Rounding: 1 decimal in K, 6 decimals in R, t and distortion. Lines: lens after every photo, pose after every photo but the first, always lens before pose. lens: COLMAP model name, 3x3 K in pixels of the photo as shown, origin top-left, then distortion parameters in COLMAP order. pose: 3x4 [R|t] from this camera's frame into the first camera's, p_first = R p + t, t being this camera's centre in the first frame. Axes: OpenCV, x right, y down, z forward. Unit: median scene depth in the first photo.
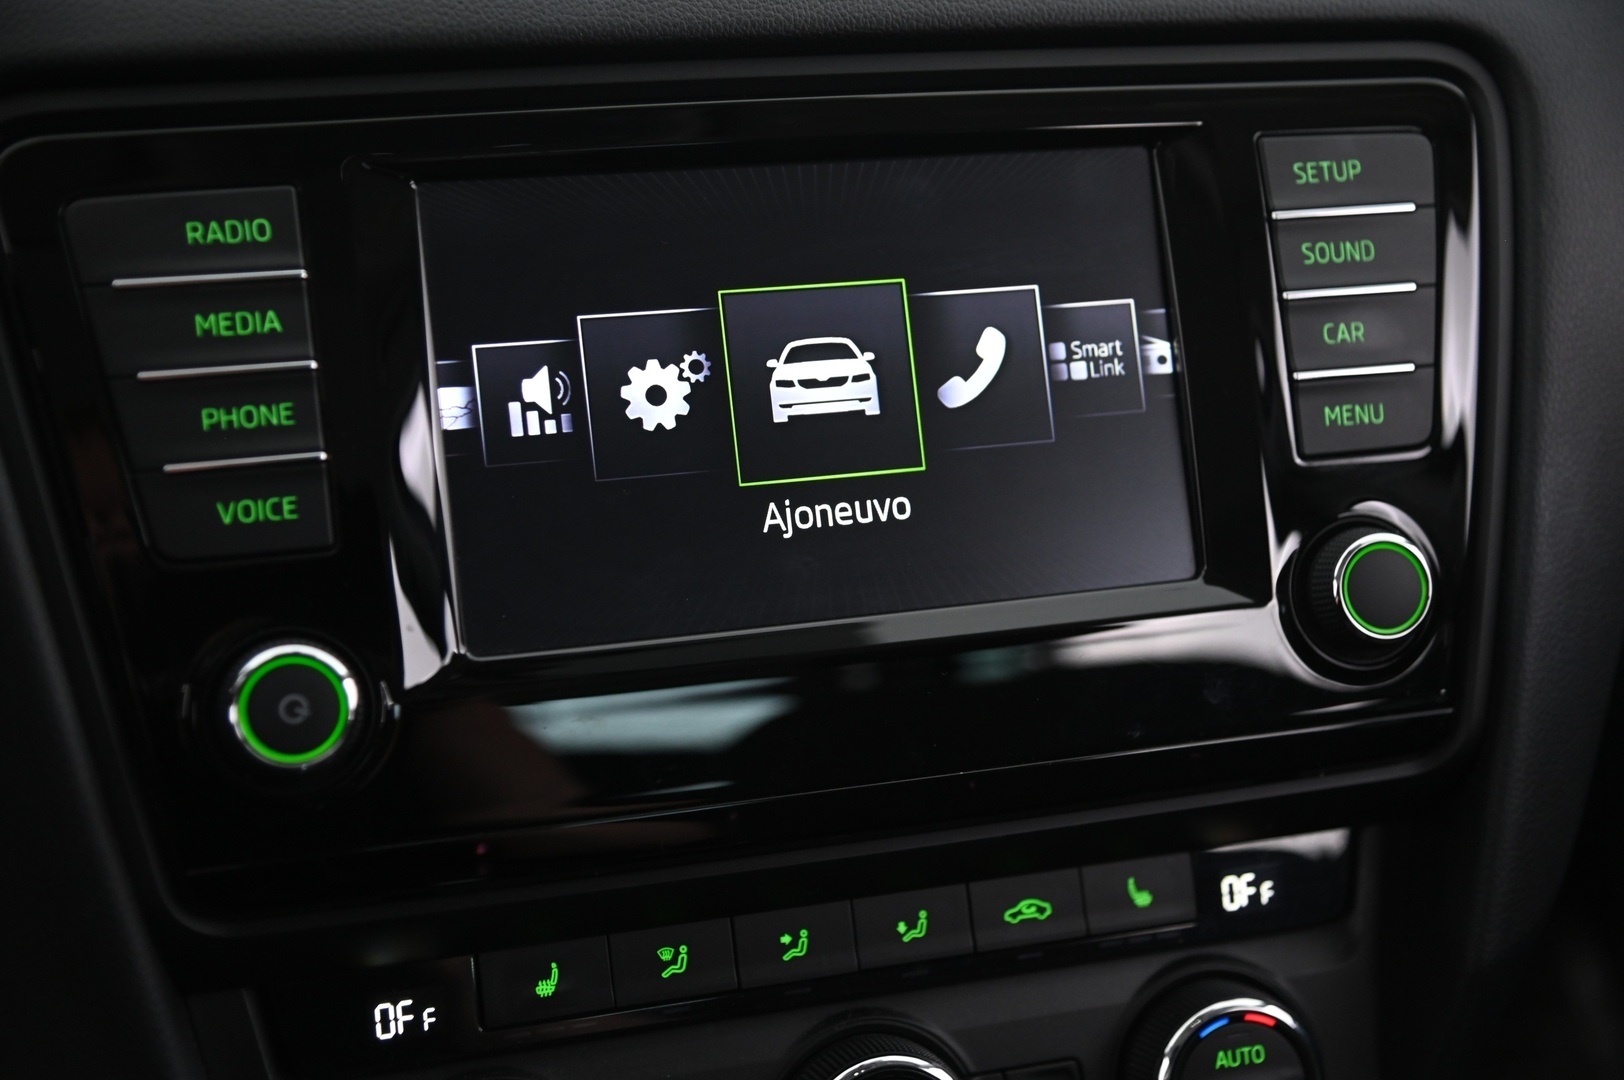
lens RADIAL K [[2248.2, 0, 812.6], [0, 2248.2, 550.5], [0, 0, 1]] dist [0.126496, 0.000000]
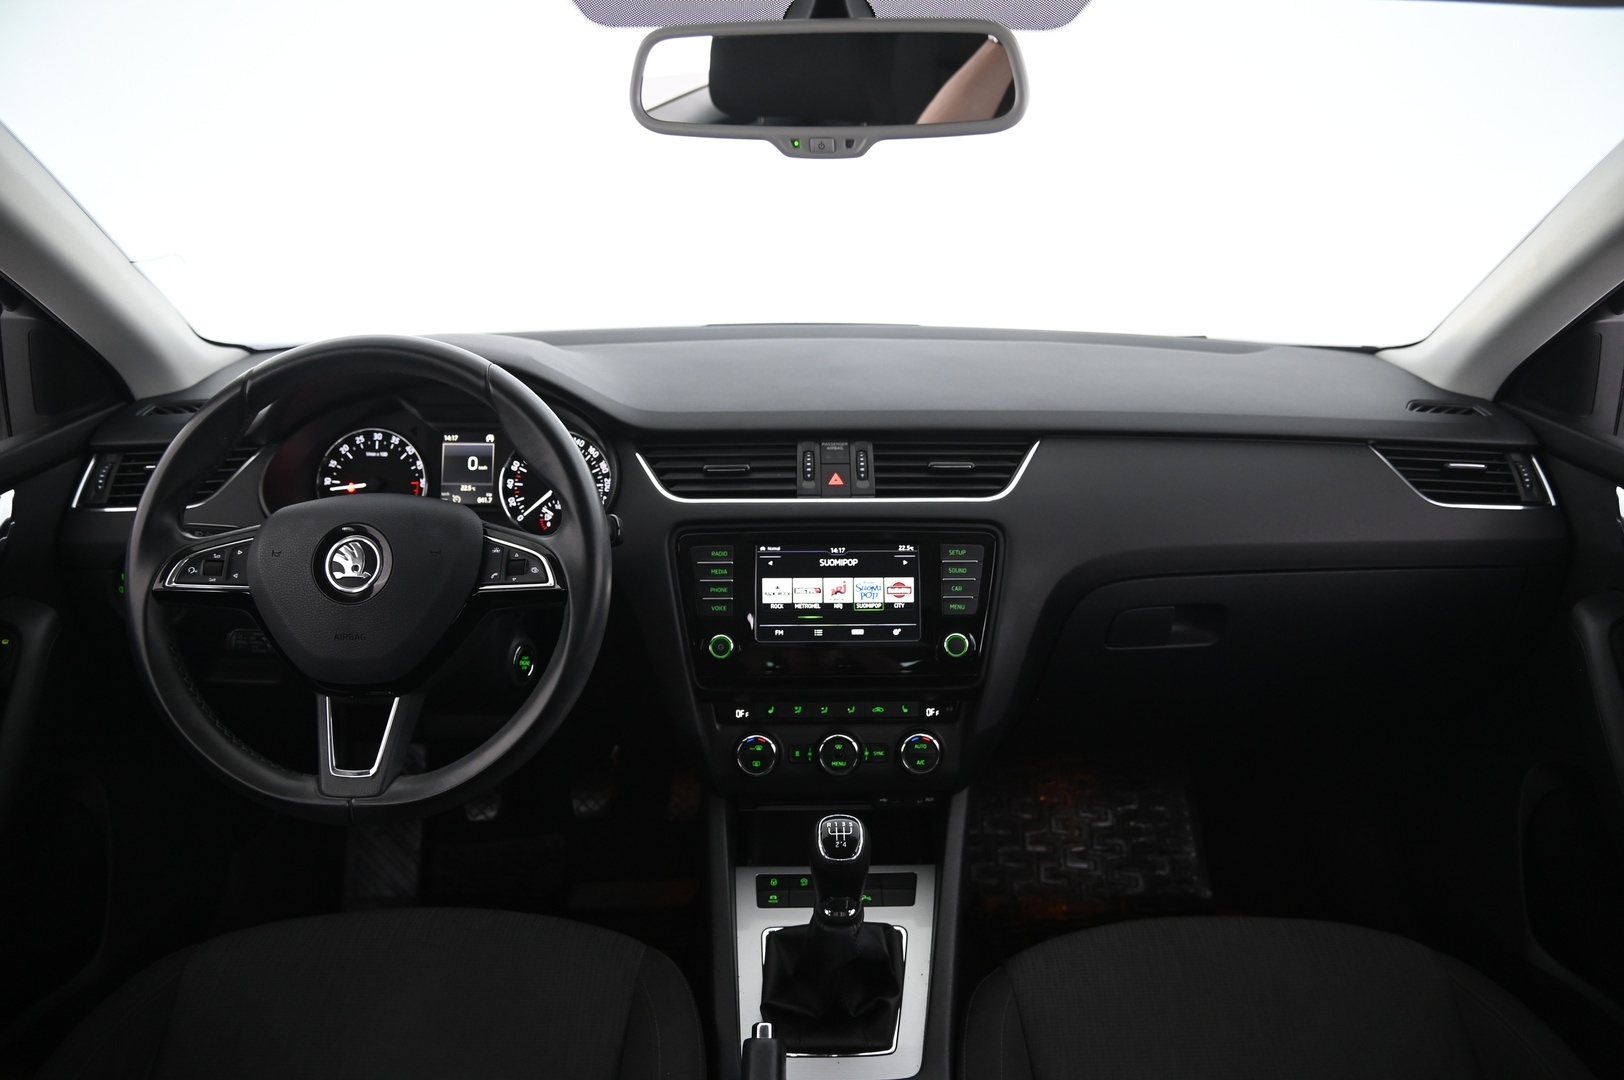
lens RADIAL K [[1102.0, 0, 805.4], [0, 1102.0, 554.2], [0, 0, 1]] dist [-0.115762, 0.054585]
pose [[0.960460, 0.074628, -0.268229, 0.546295], [-0.088525, 0.995267, -0.040077, -0.051537], [0.263969, 0.062238, 0.962521, -1.230118]]
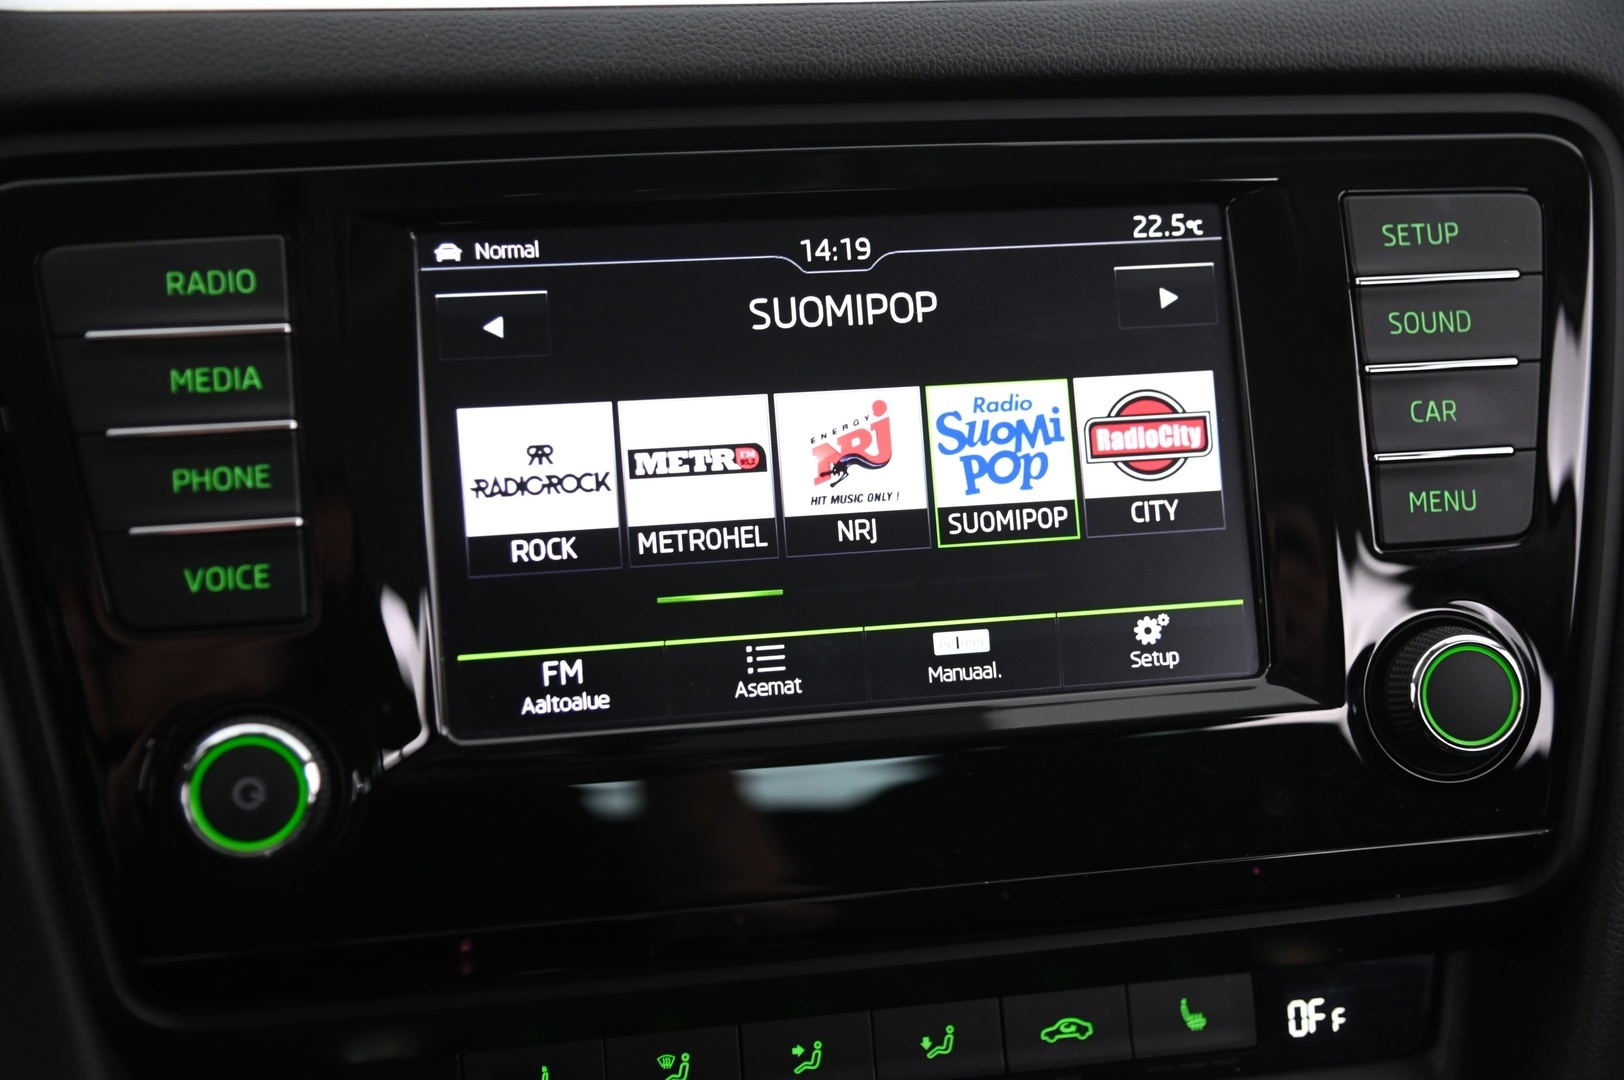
lens RADIAL K [[2141.7, 0, 822.7], [0, 2141.7, 545.6], [0, 0, 1]] dist [0.097132, 0.000000]
pose [[0.994806, 0.029065, -0.097553, 0.079654], [-0.030292, 0.999479, -0.011117, -0.025987], [0.097179, 0.014015, 0.995168, 0.119152]]
